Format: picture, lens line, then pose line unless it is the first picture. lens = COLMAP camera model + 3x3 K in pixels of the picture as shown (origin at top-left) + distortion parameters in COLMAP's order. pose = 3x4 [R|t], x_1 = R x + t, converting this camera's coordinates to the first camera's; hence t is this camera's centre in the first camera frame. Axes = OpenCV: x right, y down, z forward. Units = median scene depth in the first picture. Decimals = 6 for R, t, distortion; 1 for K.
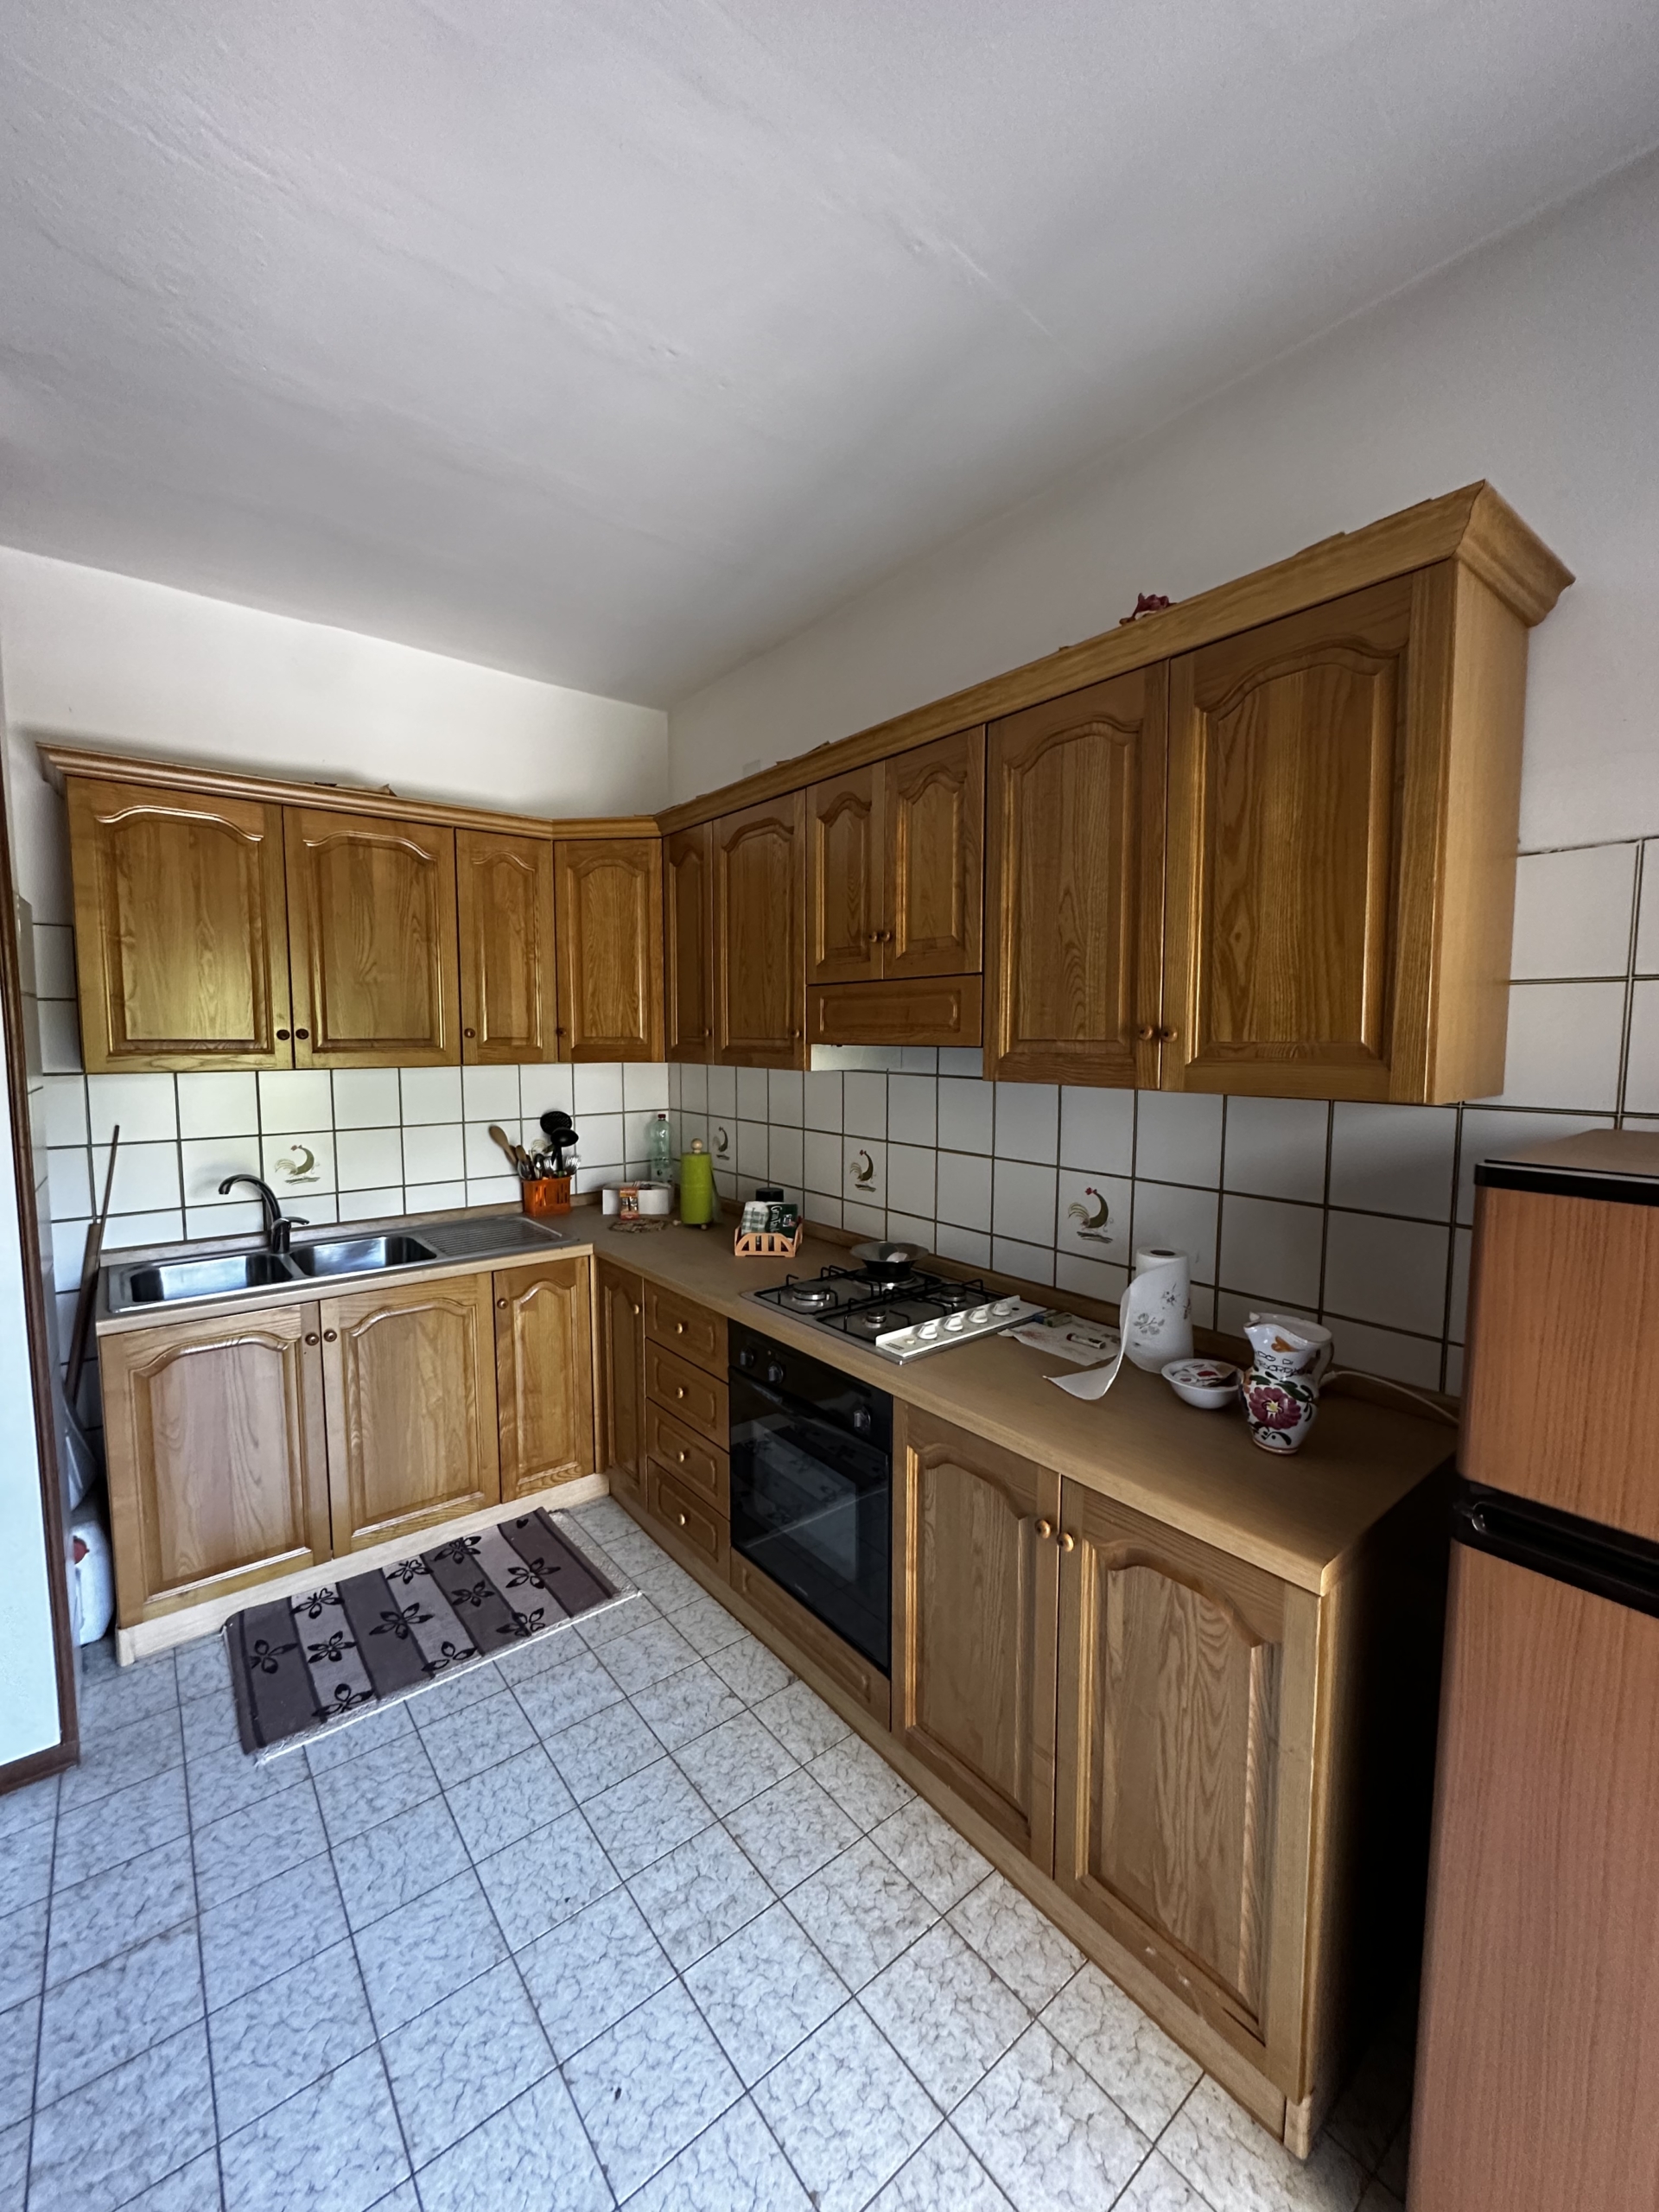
lens RADIAL K [[883.8, 0, 825.8], [0, 883.8, 1106.3], [0, 0, 1]] dist [-0.004468, 0.001088]
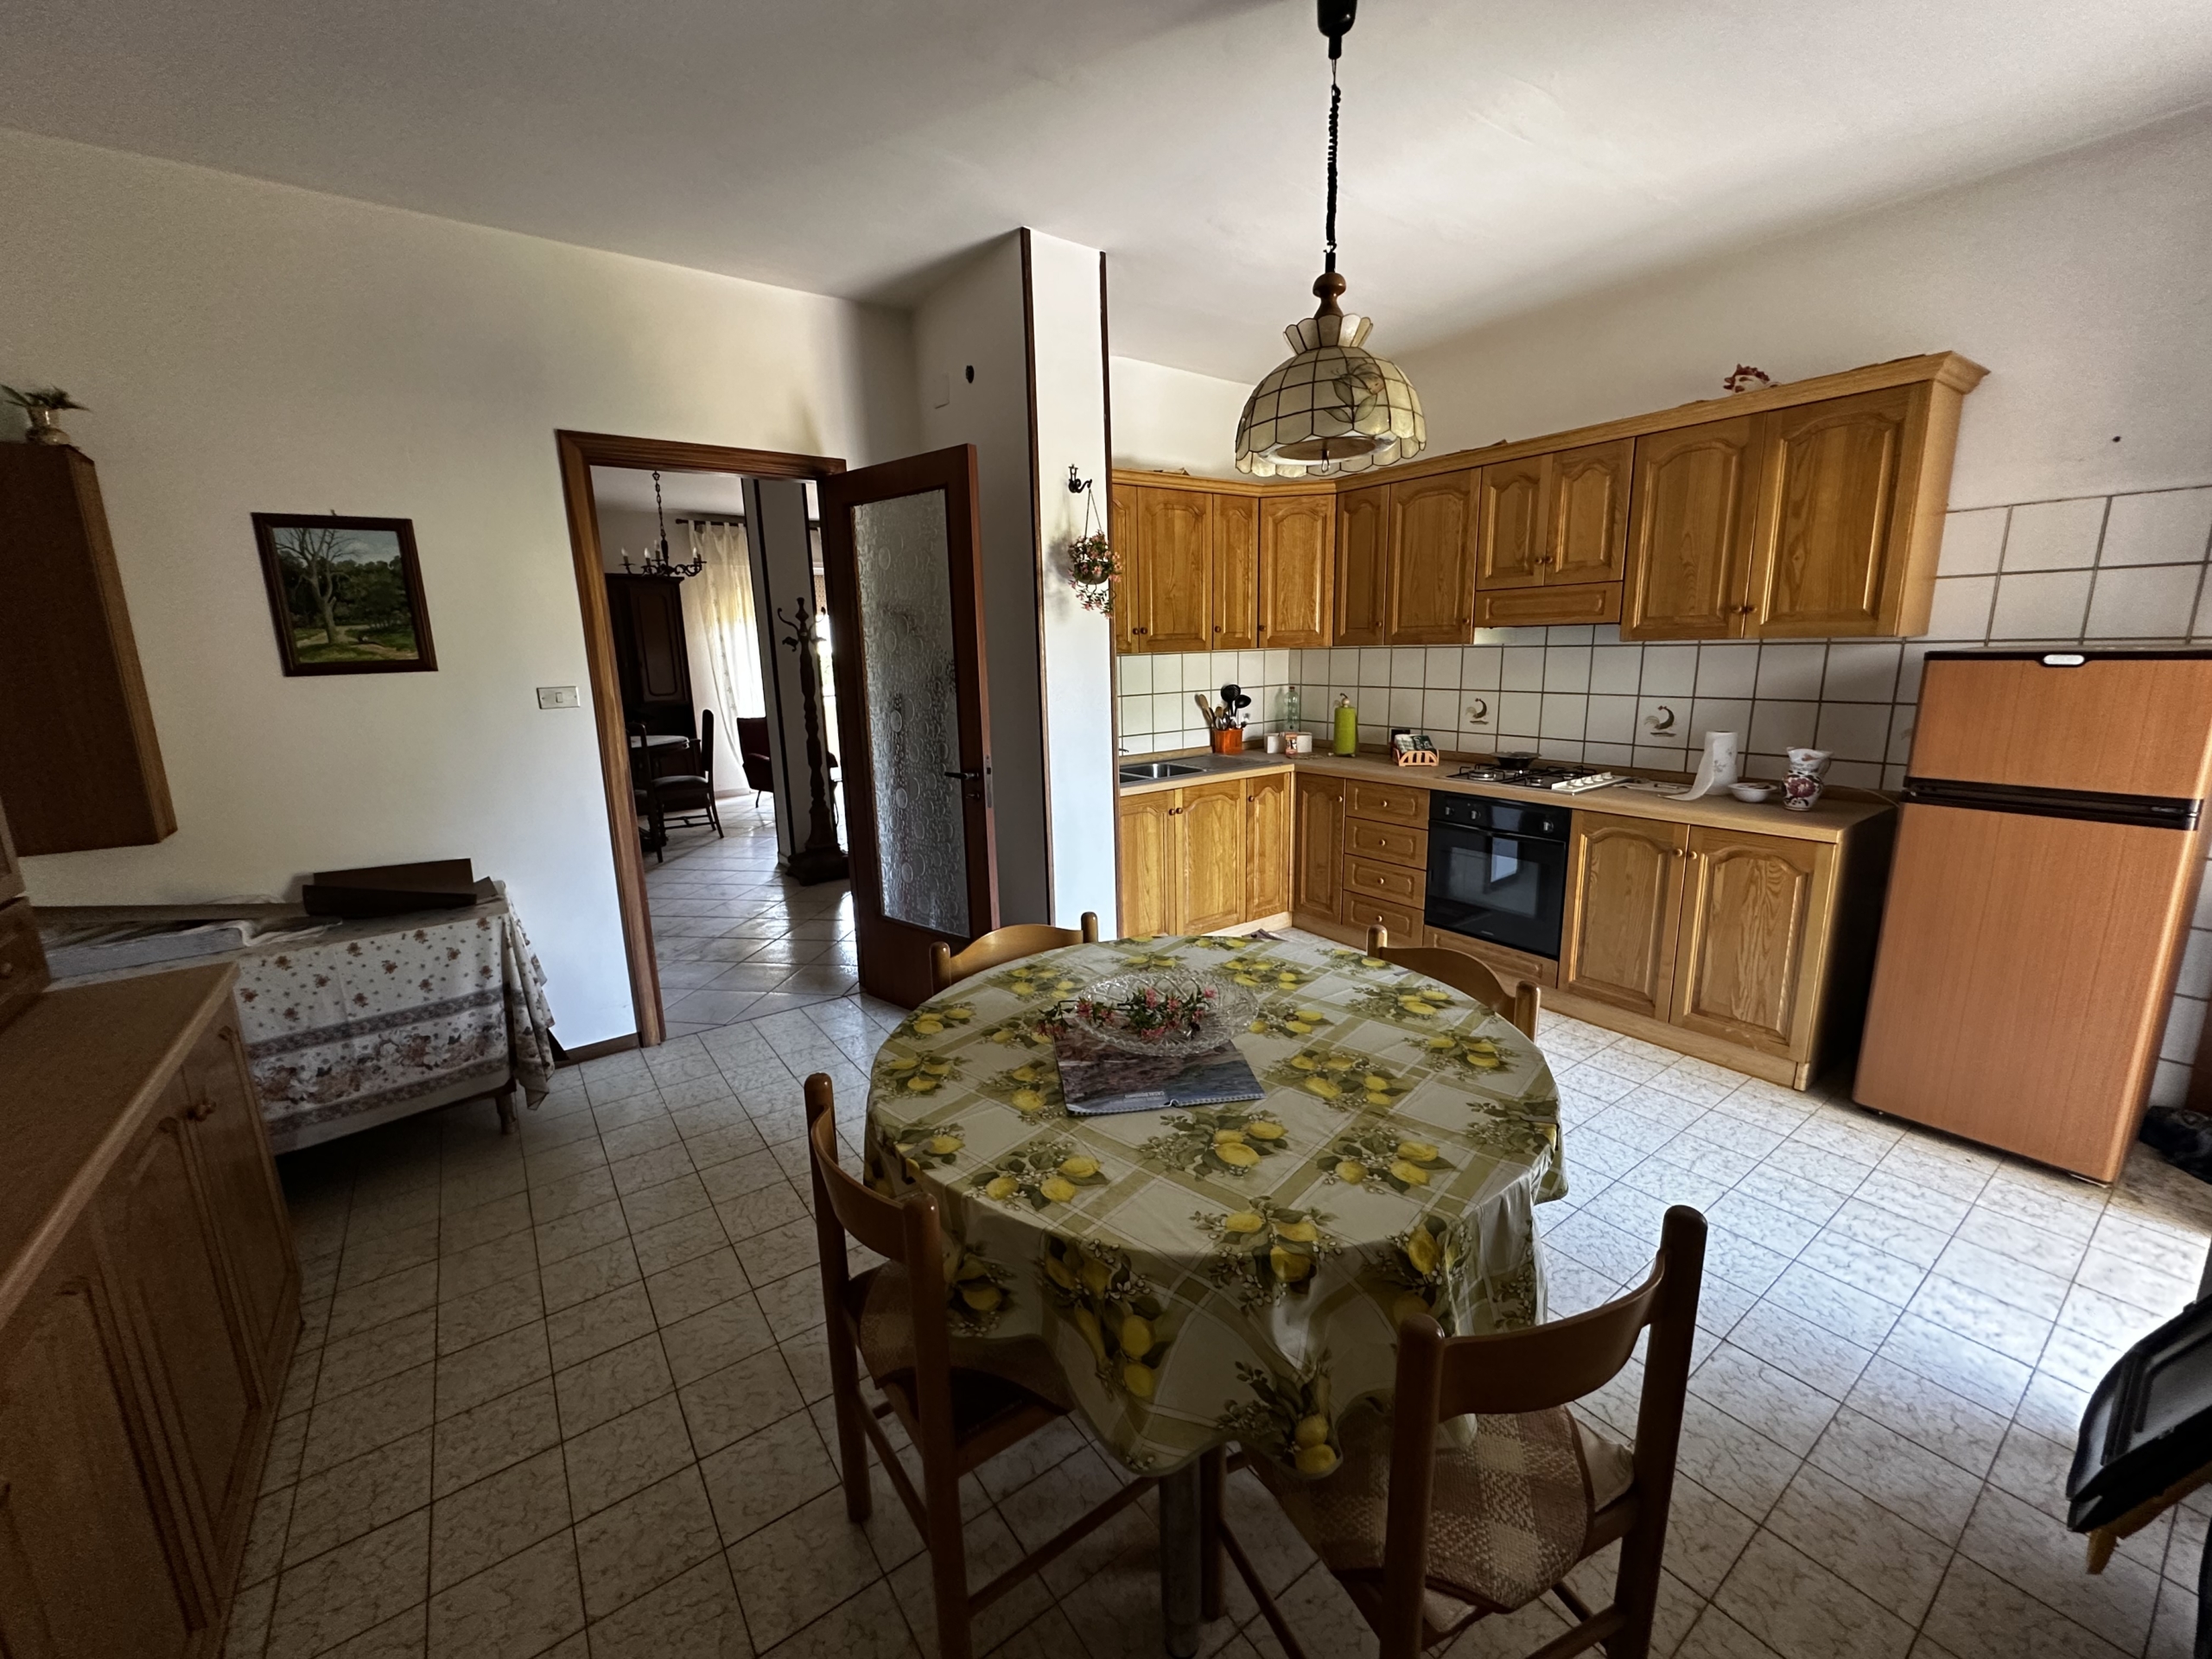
lens RADIAL K [[883.8, 0, 1103.1], [0, 883.8, 828.9], [0, 0, 1]] dist [-0.004468, 0.001088]
pose [[0.998265, -0.014991, -0.056935, -0.646408], [0.021803, 0.992416, 0.120972, 0.091022], [0.054690, -0.122004, 0.991022, -0.741085]]
